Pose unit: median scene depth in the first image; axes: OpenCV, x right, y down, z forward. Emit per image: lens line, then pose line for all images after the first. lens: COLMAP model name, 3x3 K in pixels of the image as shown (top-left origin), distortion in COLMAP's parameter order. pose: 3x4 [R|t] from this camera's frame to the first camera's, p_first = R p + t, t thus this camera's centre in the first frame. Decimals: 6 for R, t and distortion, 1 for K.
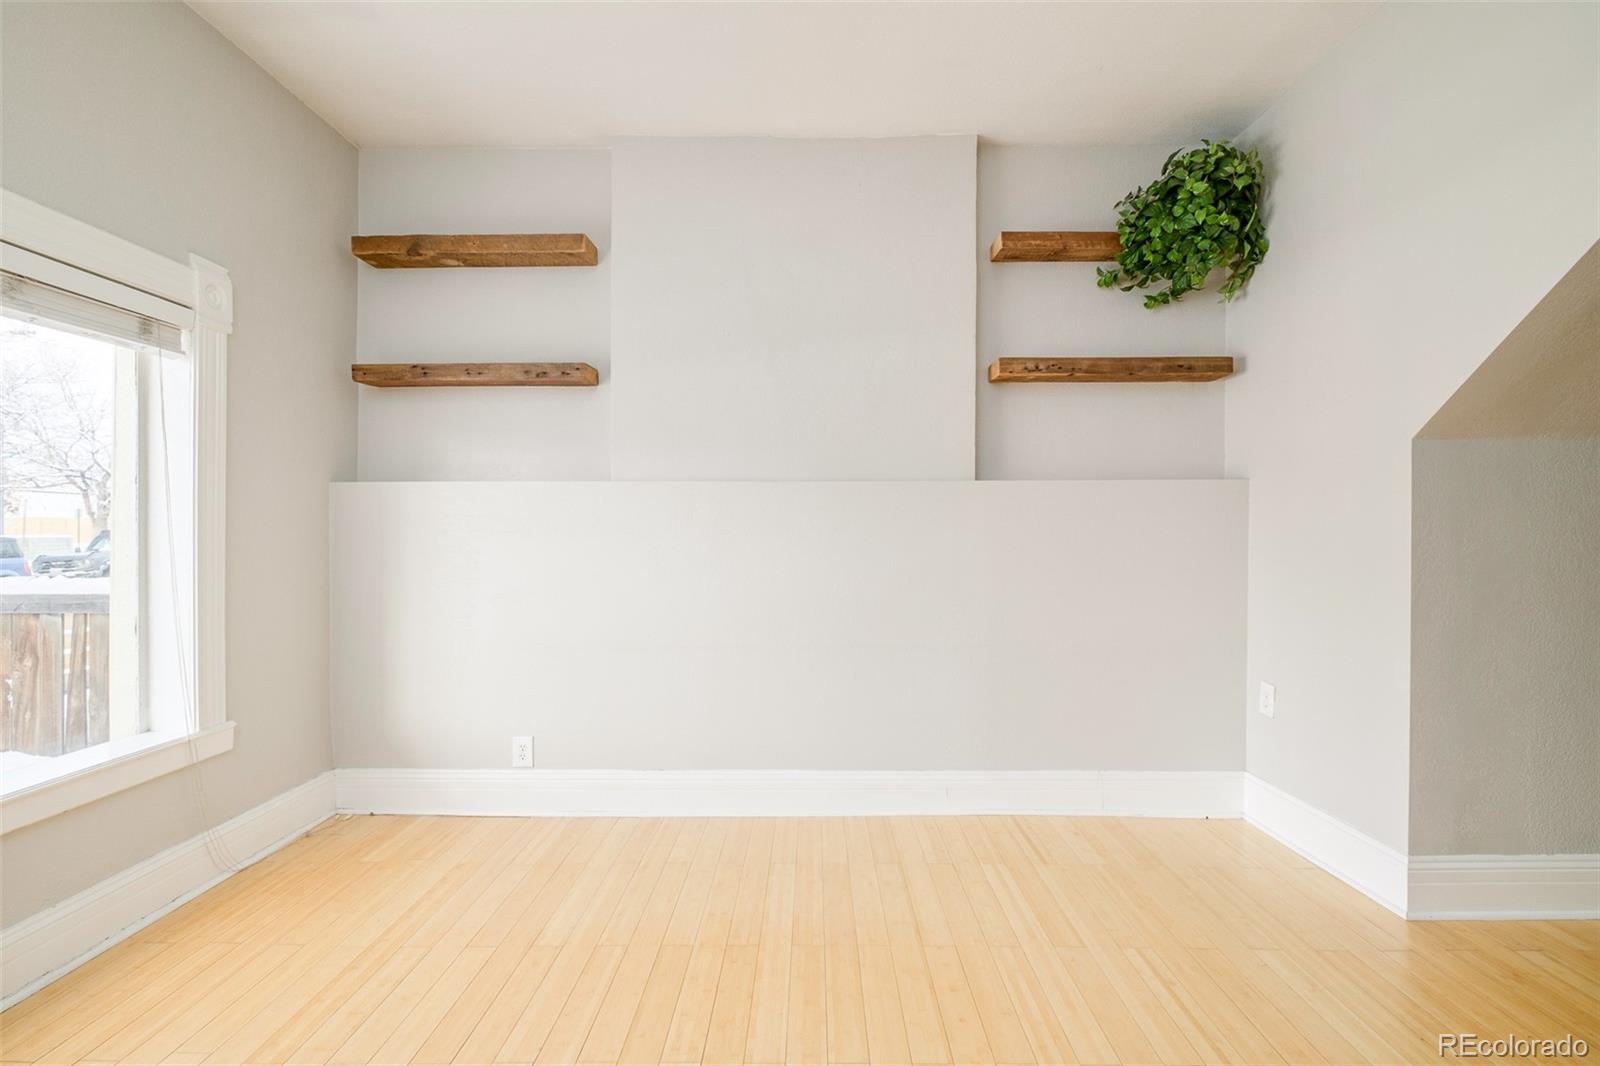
lens RADIAL K [[692.7, 0, 793.2], [0, 692.7, 535.1], [0, 0, 1]] dist [-0.003386, 0.000697]
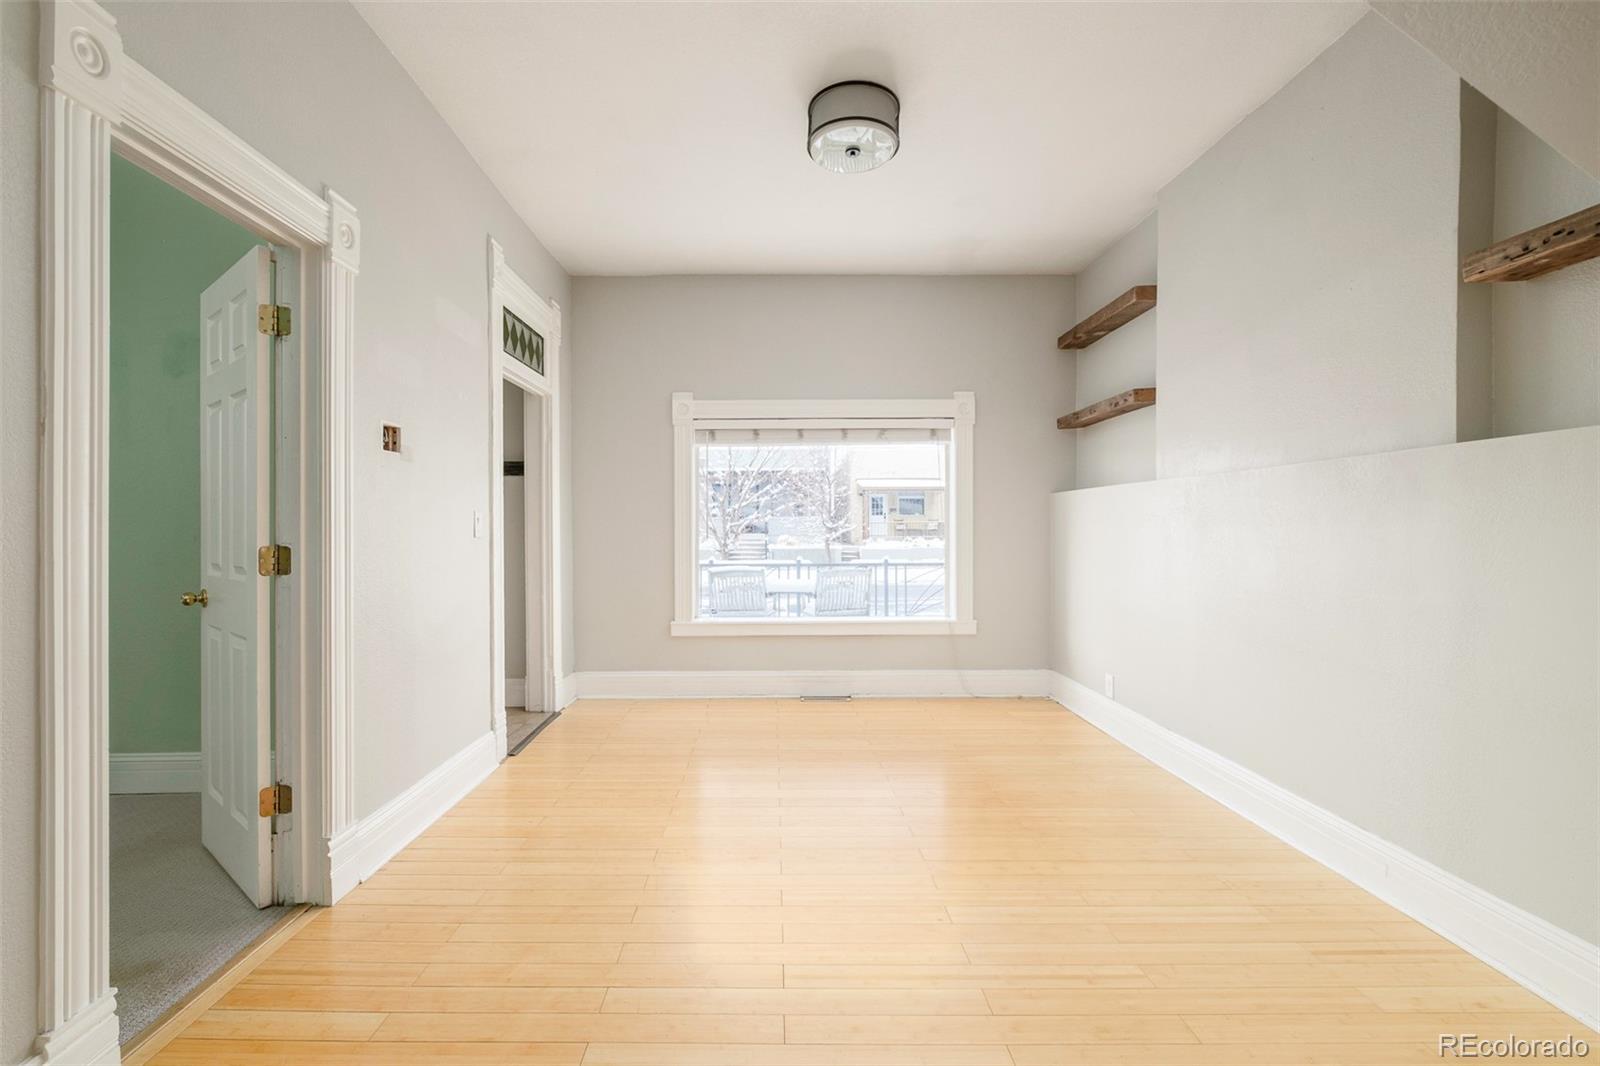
lens RADIAL K [[692.7, 0, 793.5], [0, 692.7, 529.9], [0, 0, 1]] dist [-0.003386, 0.000697]
pose [[0.033736, 0.004003, -0.999423, 1.026142], [0.001544, 0.999991, 0.004058, 0.001542], [0.999430, -0.001680, 0.033730, 0.369426]]
